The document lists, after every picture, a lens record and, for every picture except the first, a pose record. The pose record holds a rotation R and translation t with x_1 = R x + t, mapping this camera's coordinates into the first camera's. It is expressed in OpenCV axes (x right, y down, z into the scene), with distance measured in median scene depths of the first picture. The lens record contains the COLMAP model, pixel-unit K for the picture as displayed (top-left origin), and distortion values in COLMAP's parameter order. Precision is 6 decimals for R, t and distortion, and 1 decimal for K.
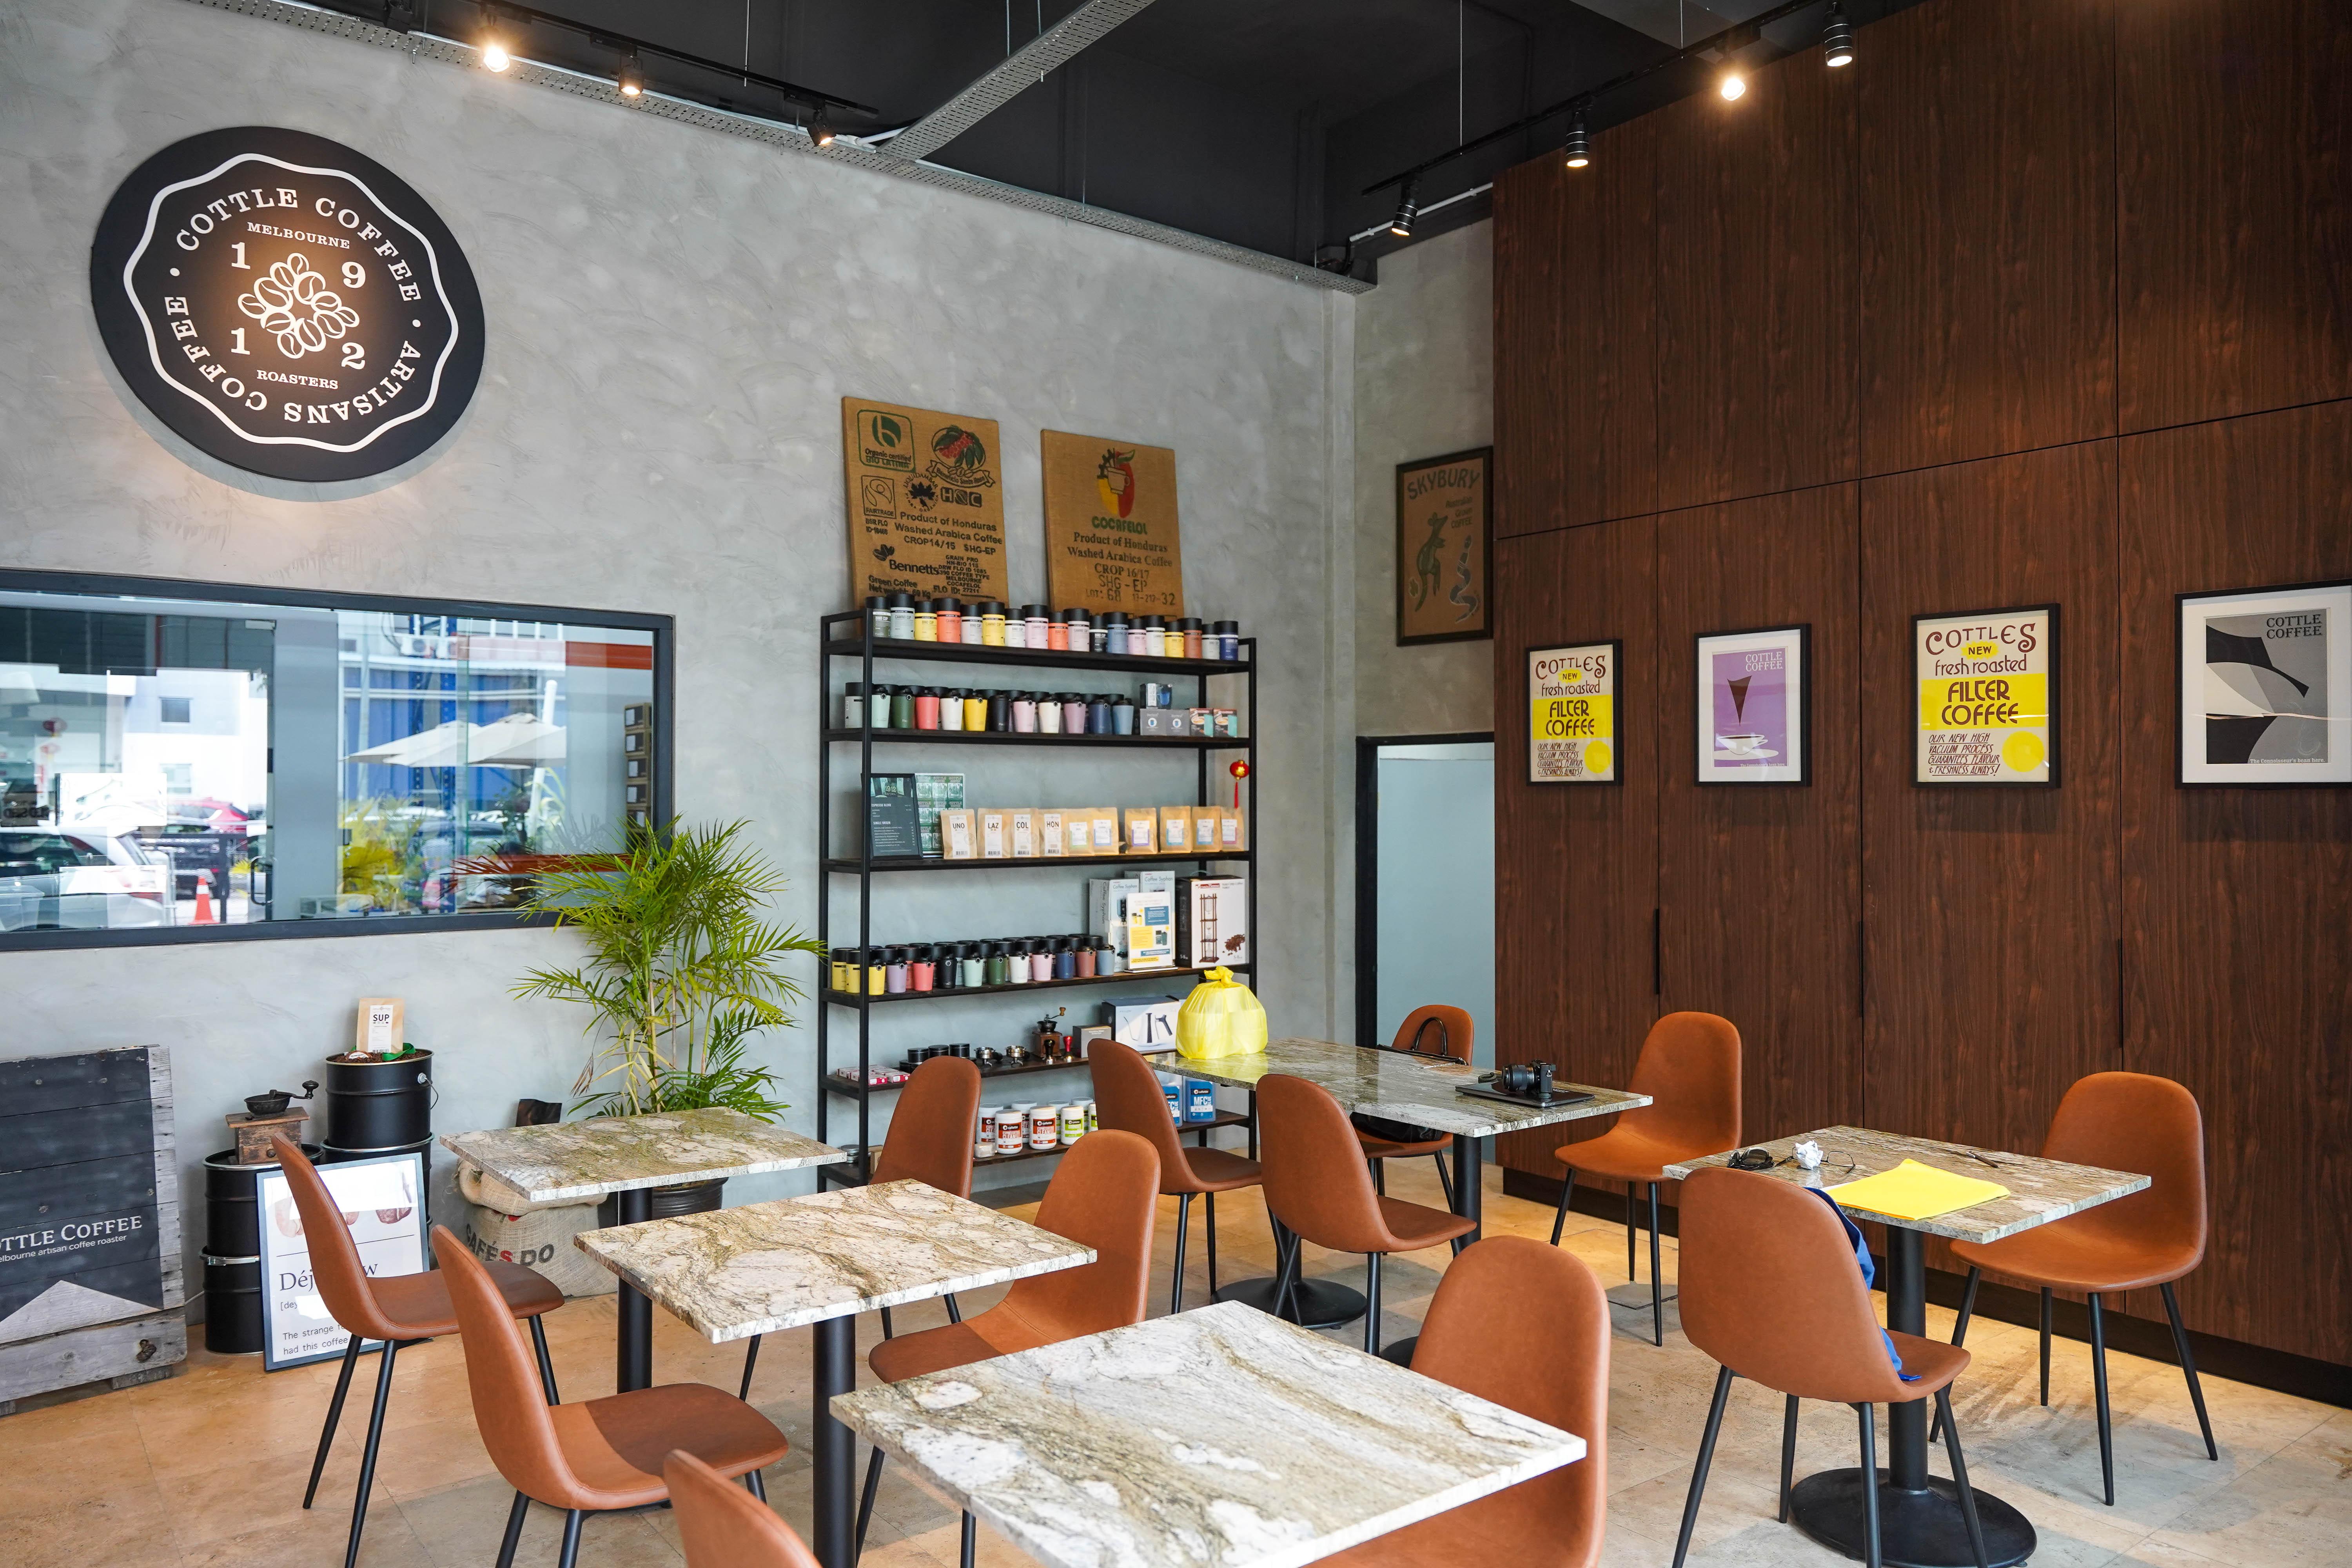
lens RADIAL K [[1624.2, 0, 1175.8], [0, 1624.2, 781.0], [0, 0, 1]] dist [-0.004804, -0.003220]
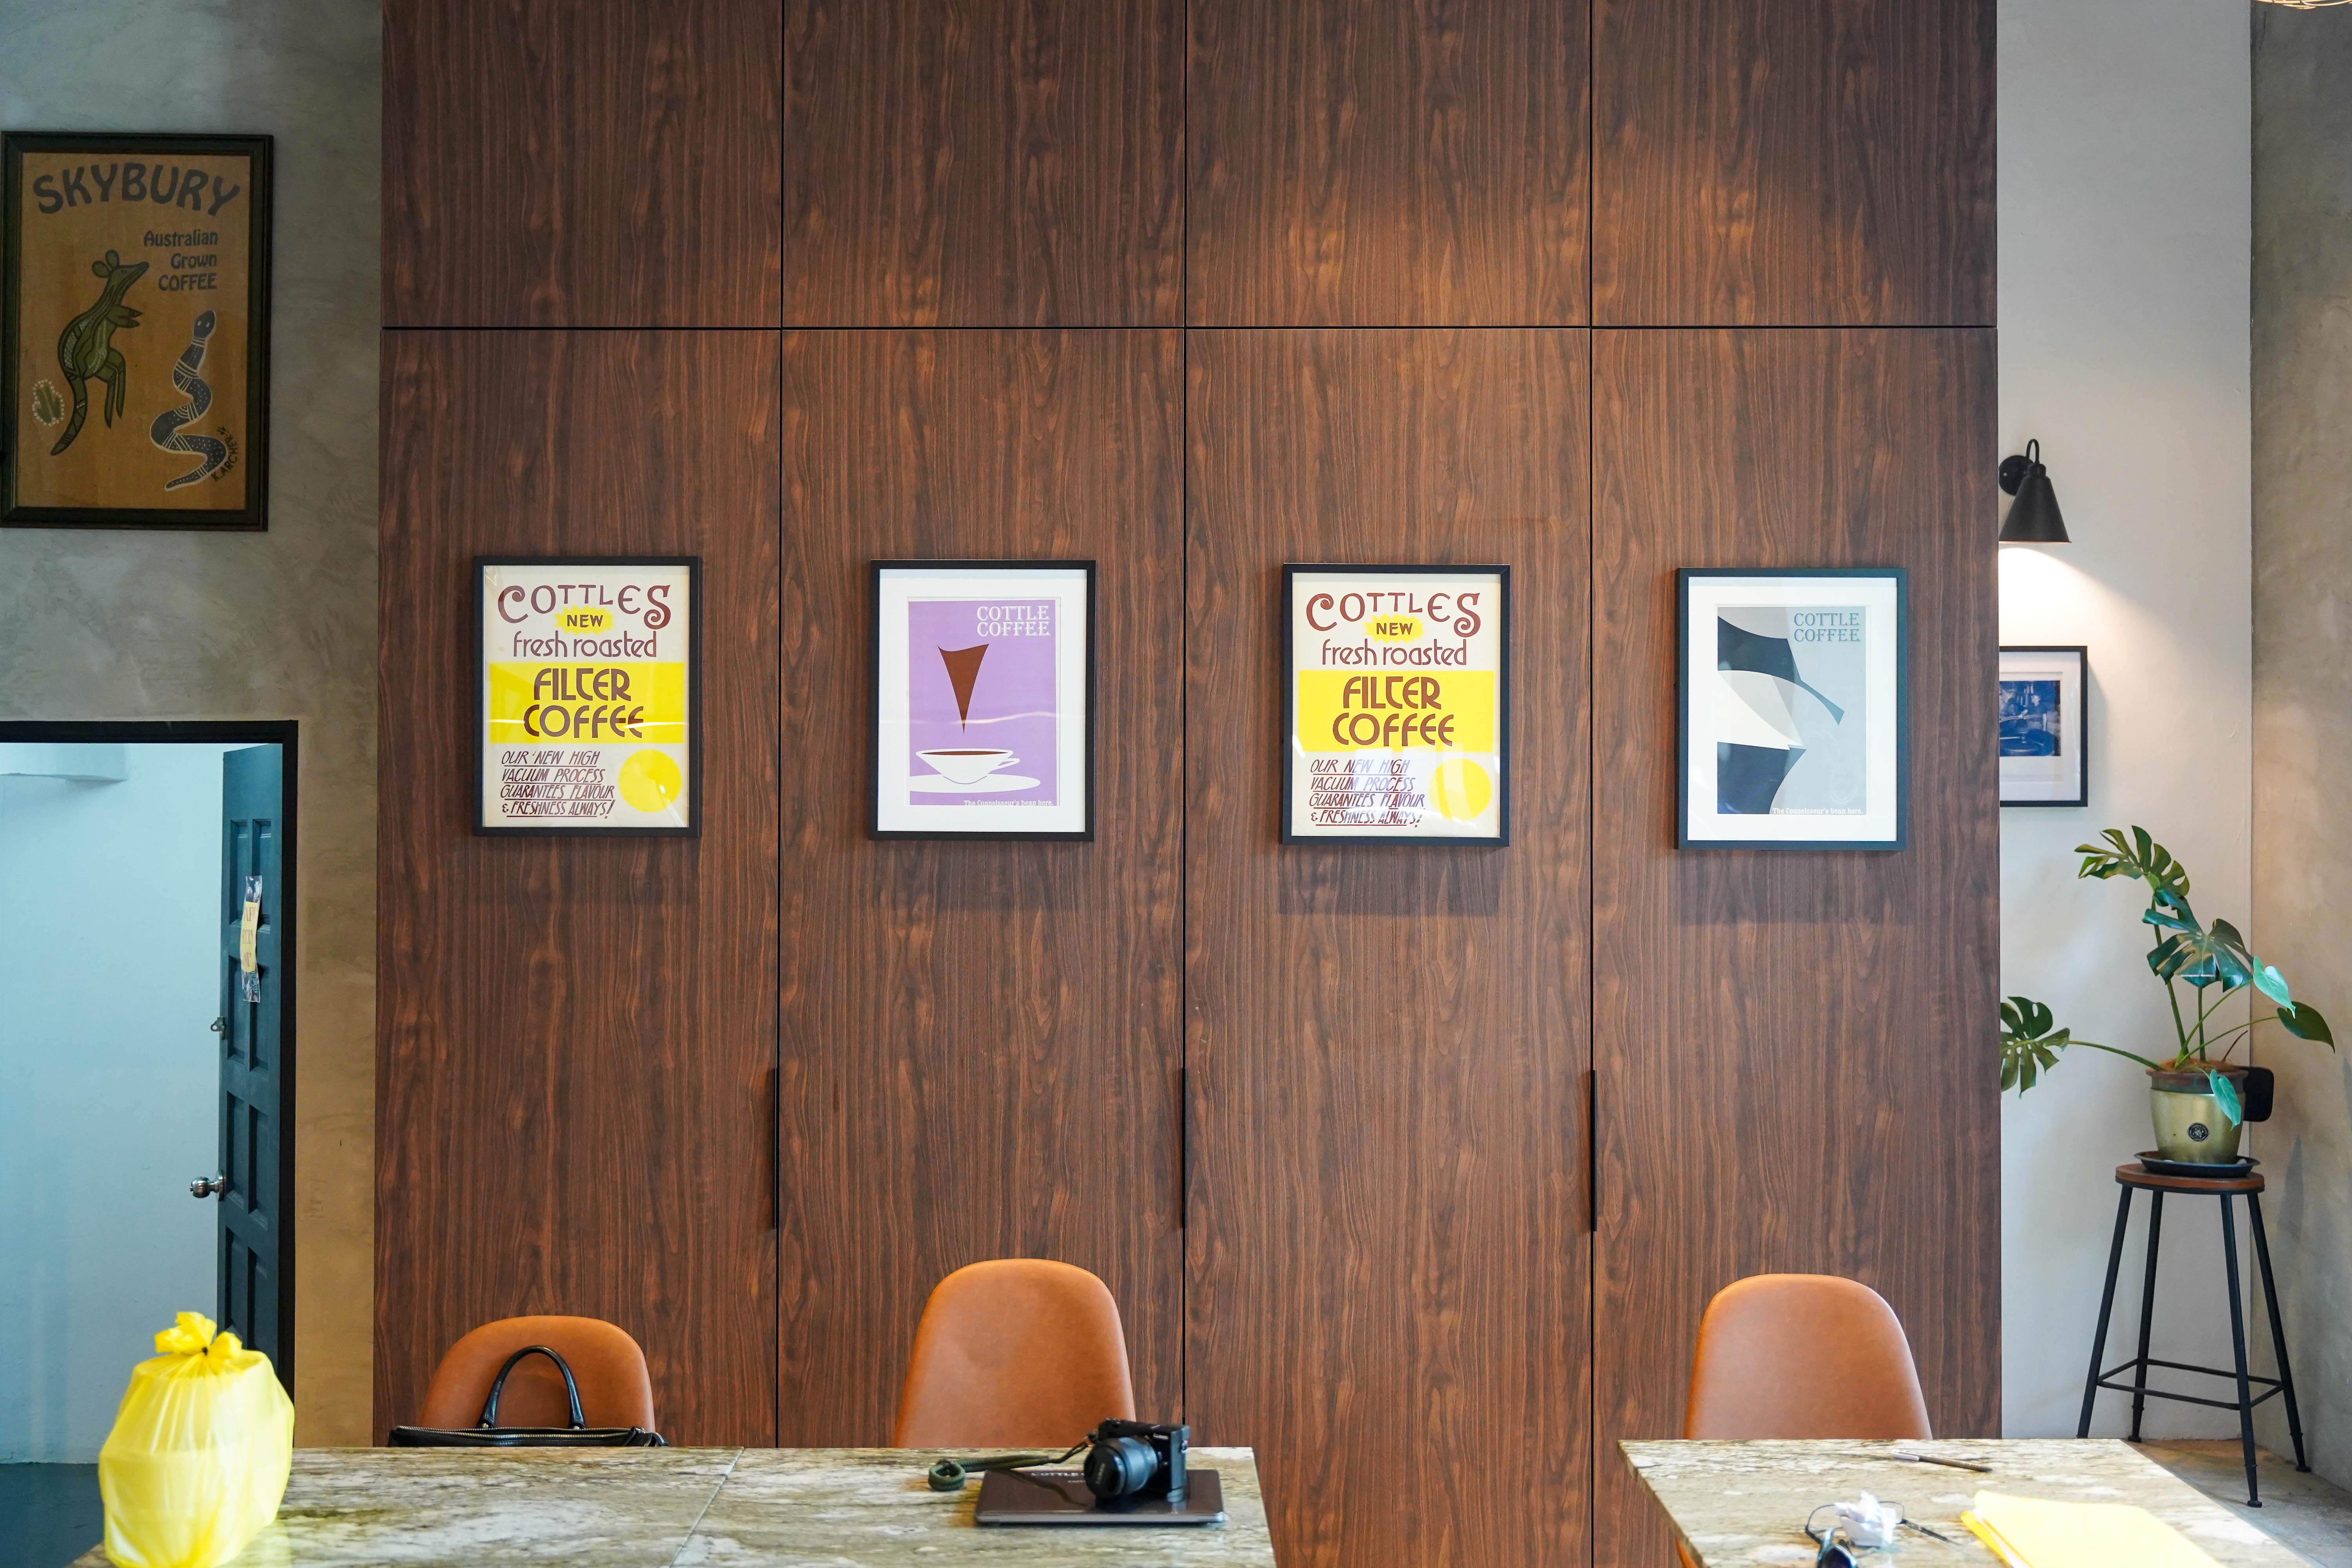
lens RADIAL K [[2384.2, 0, 1175.7], [0, 2384.2, 798.2], [0, 0, 1]] dist [0.001889, 0.000000]
pose [[0.613537, 0.012595, 0.789566, -0.281847], [-0.009794, 0.999917, -0.008339, -0.005491], [-0.789606, -0.002617, 0.613609, 0.479420]]
